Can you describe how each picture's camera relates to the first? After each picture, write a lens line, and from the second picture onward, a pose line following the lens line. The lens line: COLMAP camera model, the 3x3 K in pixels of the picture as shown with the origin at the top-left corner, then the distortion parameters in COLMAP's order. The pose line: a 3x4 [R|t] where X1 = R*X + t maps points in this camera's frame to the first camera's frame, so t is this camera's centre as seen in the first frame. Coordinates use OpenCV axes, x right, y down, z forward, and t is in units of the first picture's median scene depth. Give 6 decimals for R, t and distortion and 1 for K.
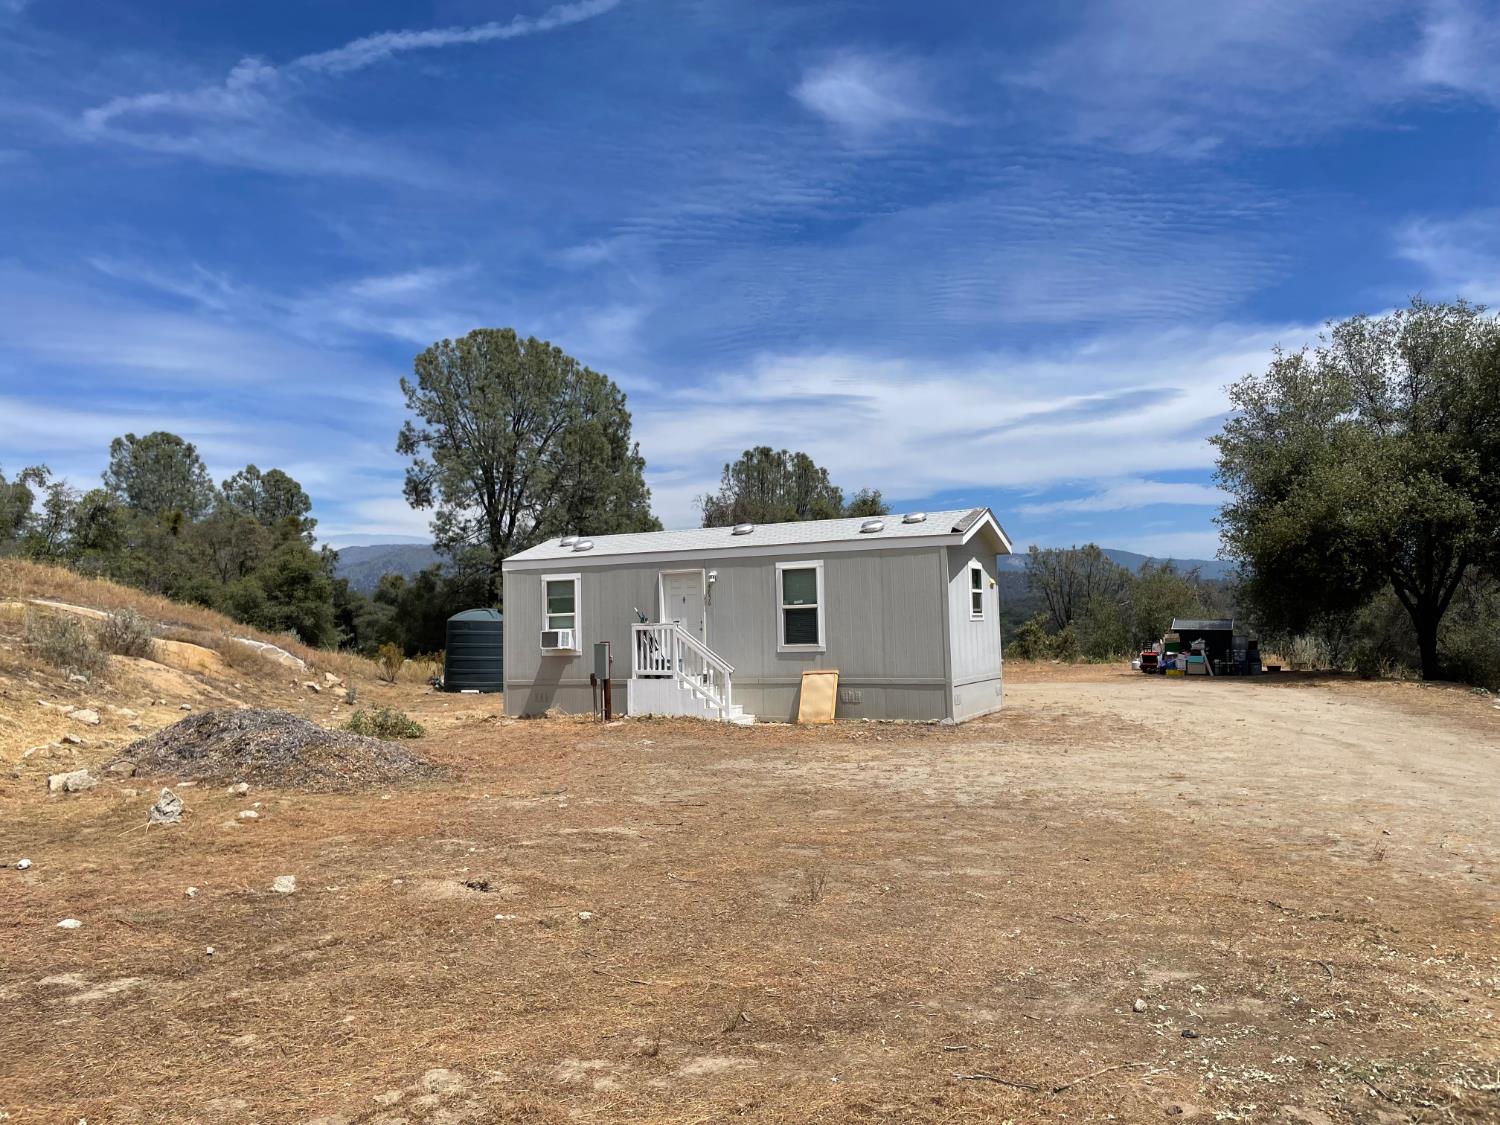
lens RADIAL K [[1105.2, 0, 746.7], [0, 1105.2, 555.8], [0, 0, 1]] dist [0.069041, -0.118311]
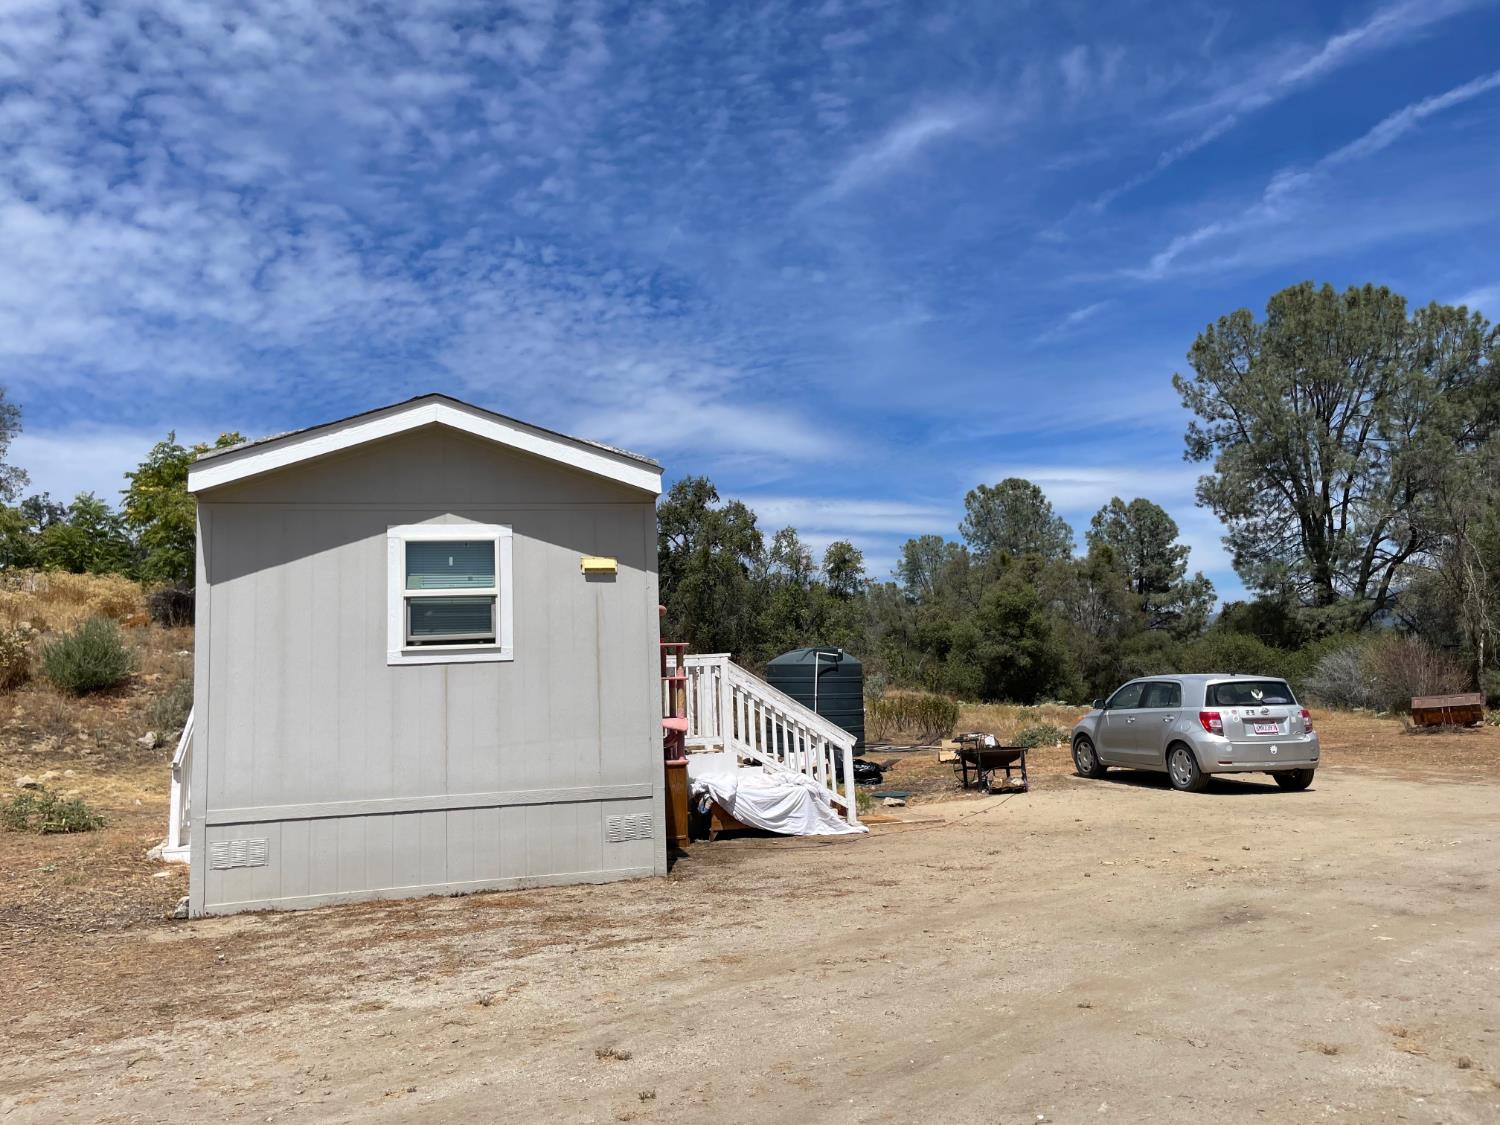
lens RADIAL K [[1105.2, 0, 746.7], [0, 1105.2, 555.8], [0, 0, 1]] dist [0.069041, -0.118311]
pose [[0.621996, -0.100121, -0.776593, 0.135497], [0.076215, 0.994823, -0.067213, 0.012507], [0.779303, -0.017382, 0.626406, 0.187807]]
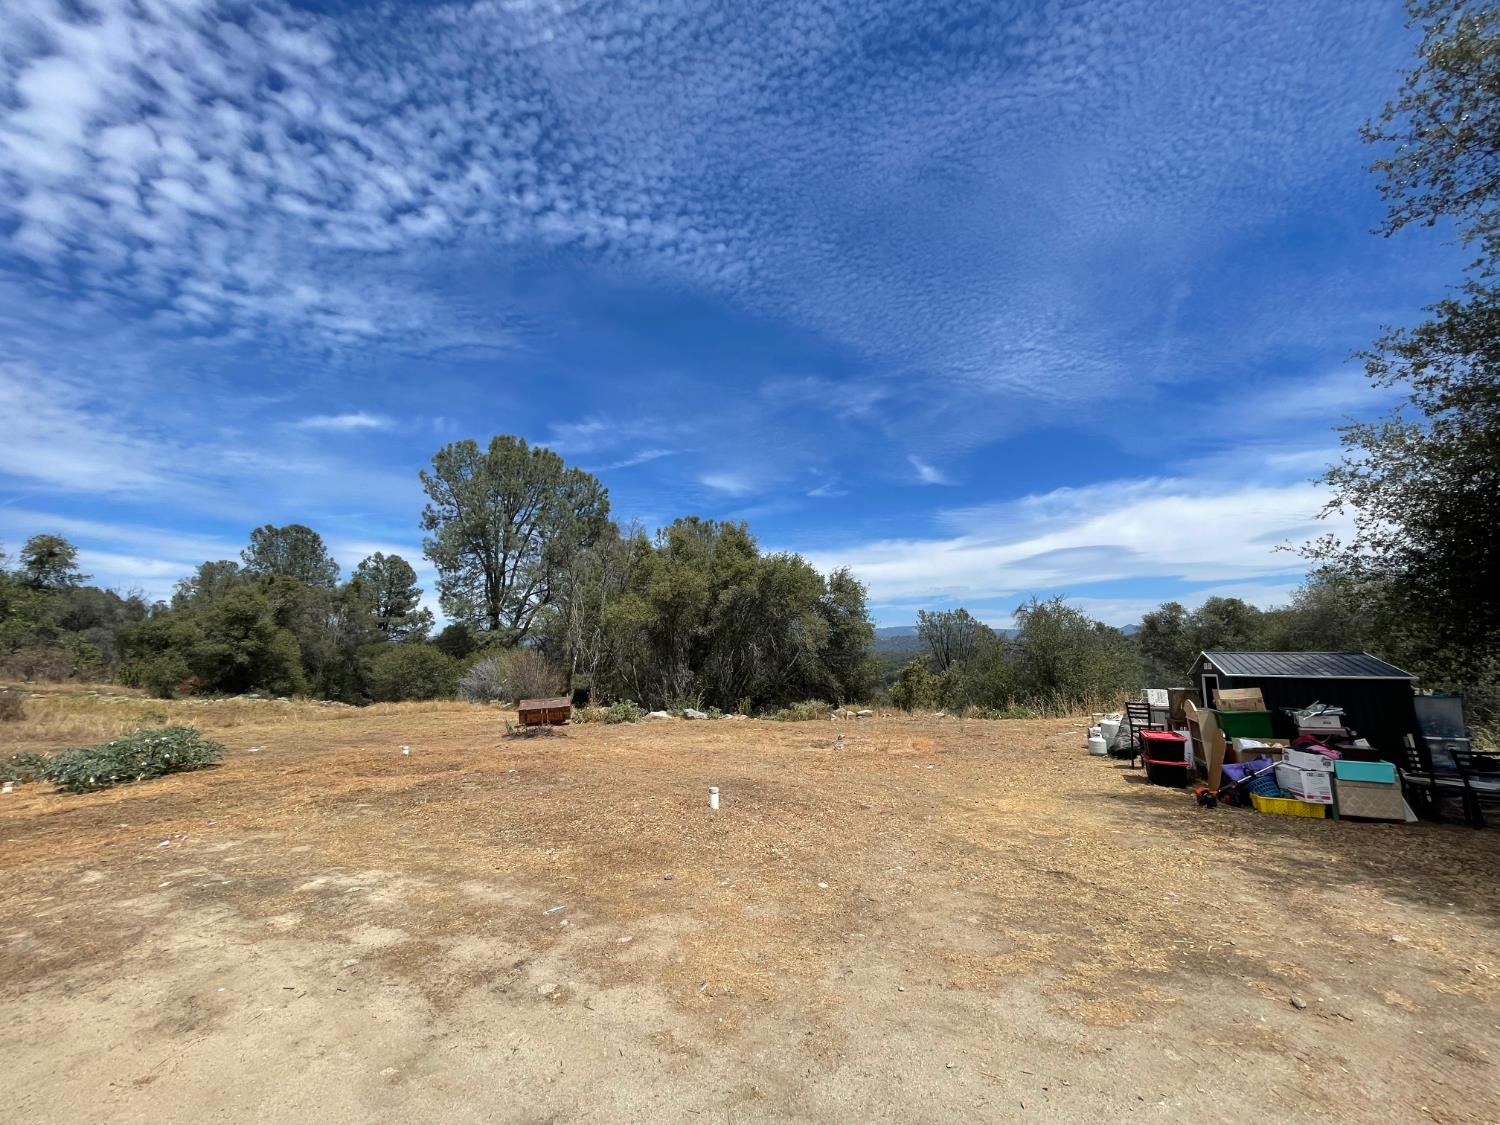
lens RADIAL K [[596.3, 0, 742.2], [0, 596.3, 563.2], [0, 0, 1]] dist [0.000261, 0.000370]
pose [[0.999026, -0.003072, -0.044028, 0.090144], [-0.001587, 0.994428, -0.105403, 0.019965], [0.044106, 0.105370, 0.993454, 0.321934]]
